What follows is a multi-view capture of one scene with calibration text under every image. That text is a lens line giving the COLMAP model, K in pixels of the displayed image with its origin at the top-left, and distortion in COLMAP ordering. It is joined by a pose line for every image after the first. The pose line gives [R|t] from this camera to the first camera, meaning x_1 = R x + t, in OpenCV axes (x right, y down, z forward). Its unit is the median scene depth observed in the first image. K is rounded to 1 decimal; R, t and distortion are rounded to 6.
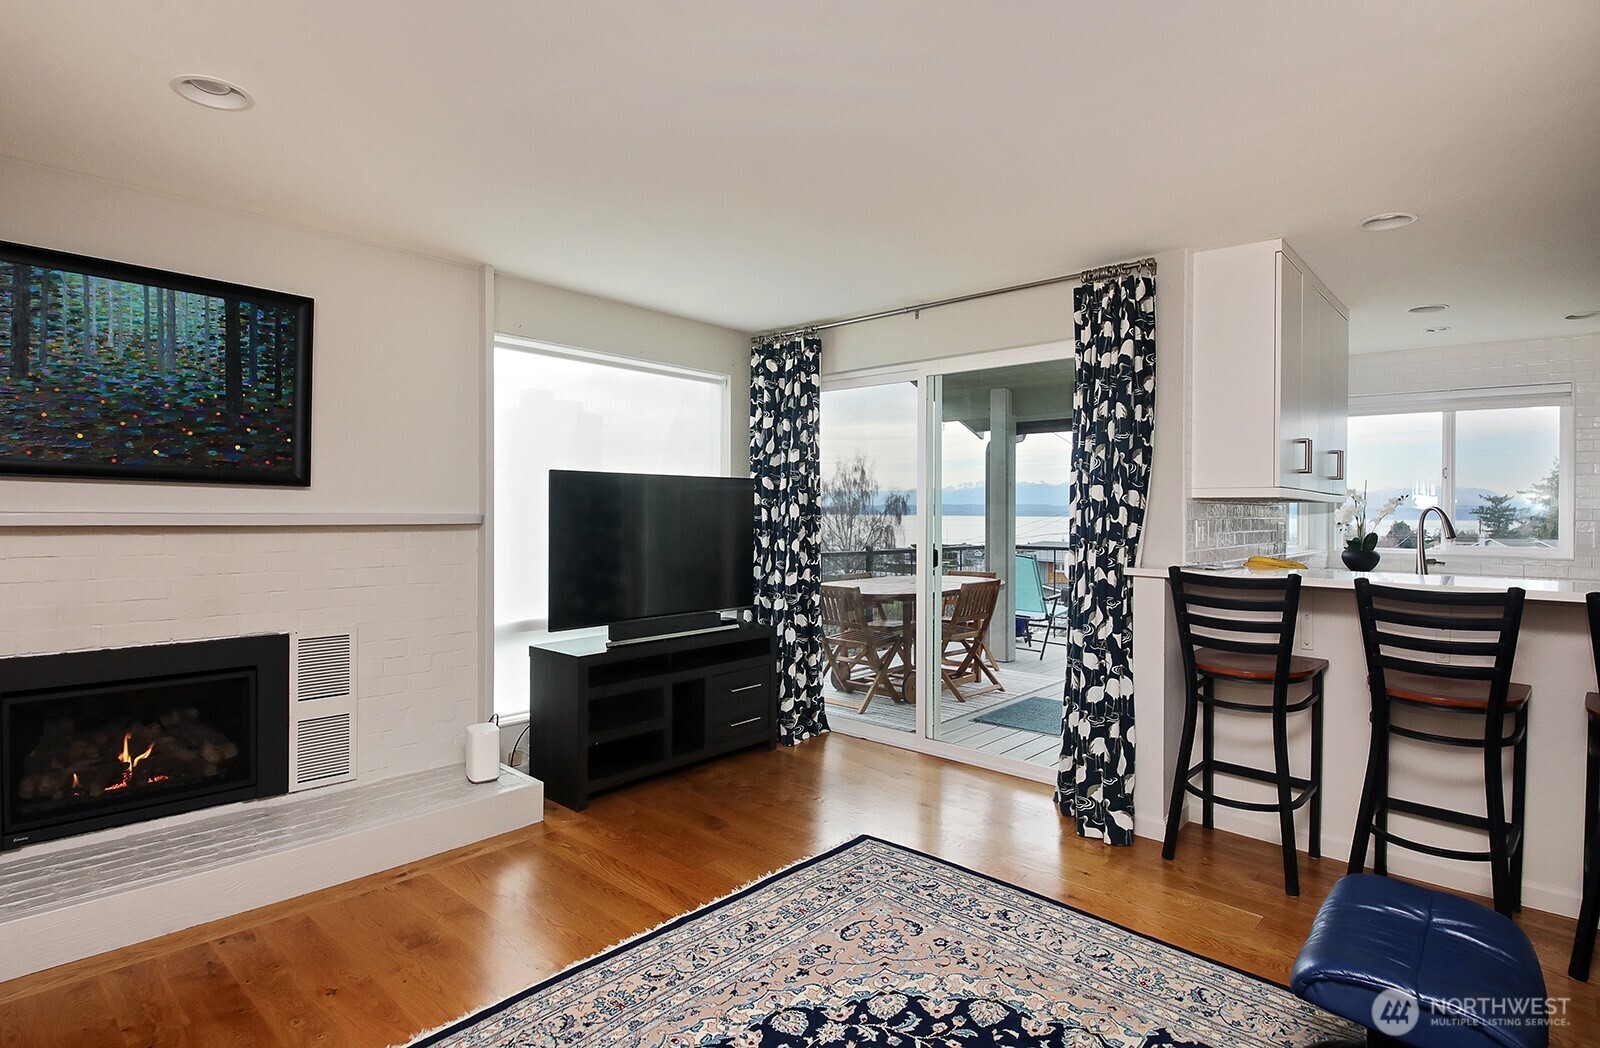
lens RADIAL K [[817.7, 0, 802.3], [0, 817.7, 498.4], [0, 0, 1]] dist [-0.001805, -0.001295]
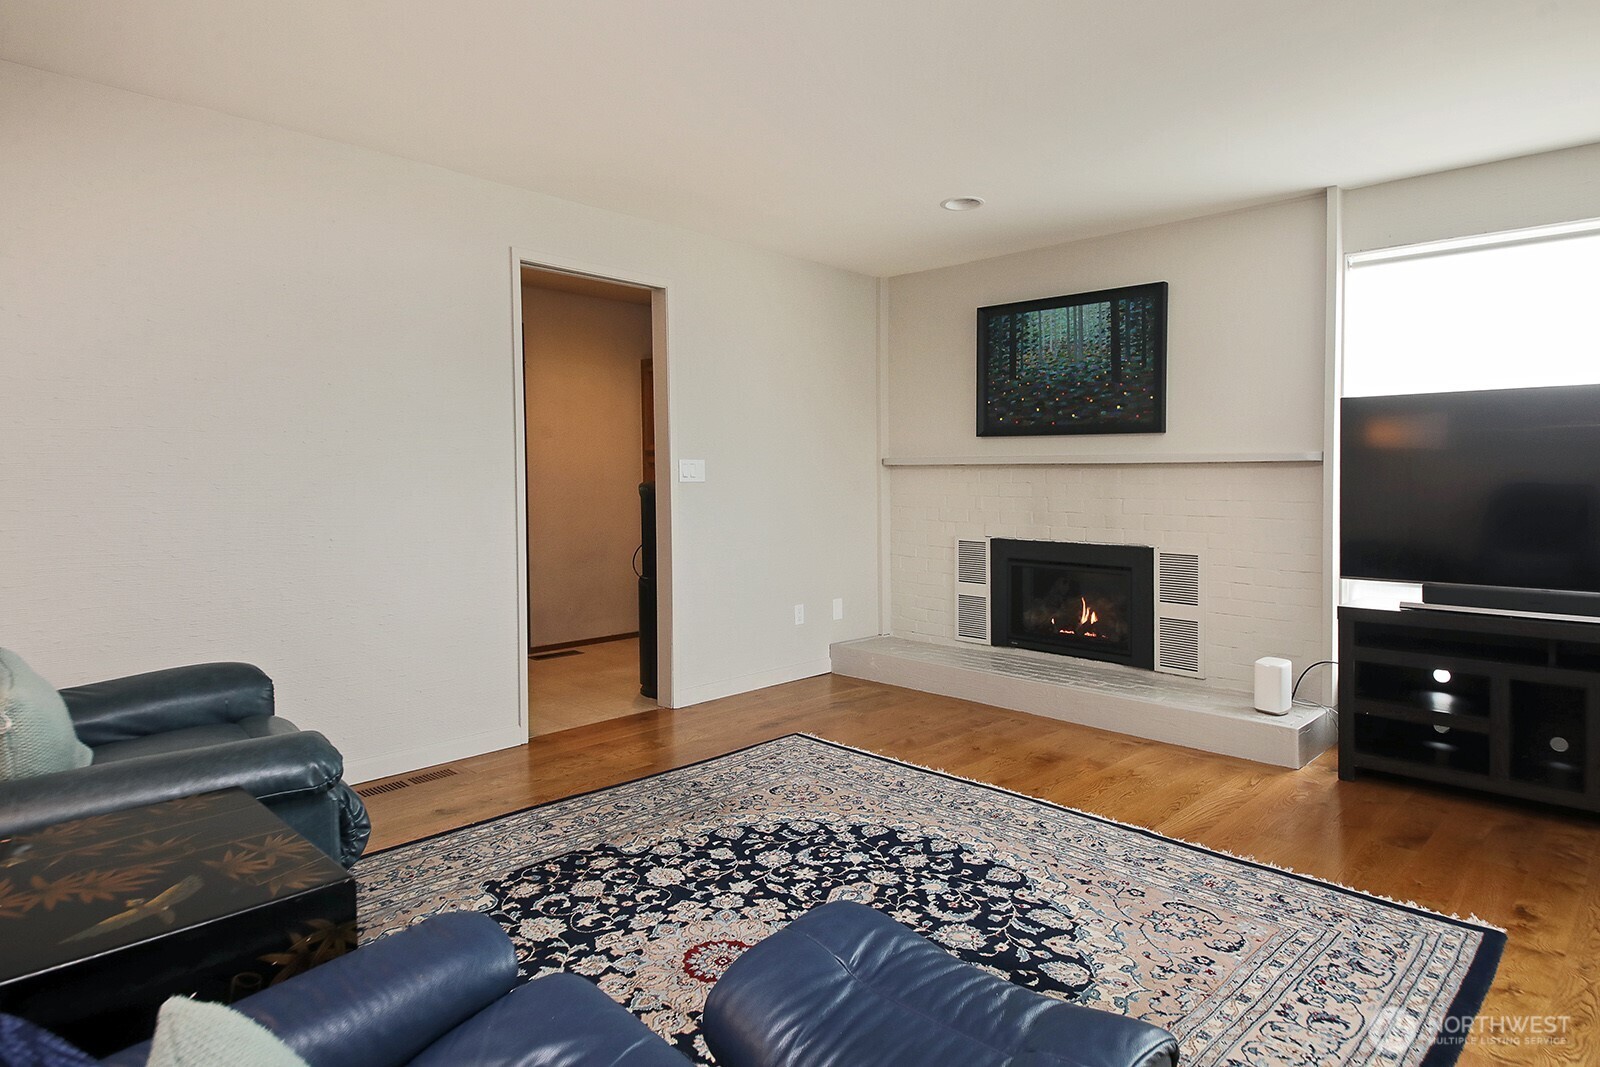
lens RADIAL K [[913.7, 0, 801.6], [0, 913.7, 495.2], [0, 0, 1]] dist [0.000944, -0.000163]
pose [[-0.040427, 0.014397, -0.999079, 0.936696], [0.018327, 0.999739, 0.013665, 0.059249], [0.999014, -0.017758, -0.040680, 0.568560]]
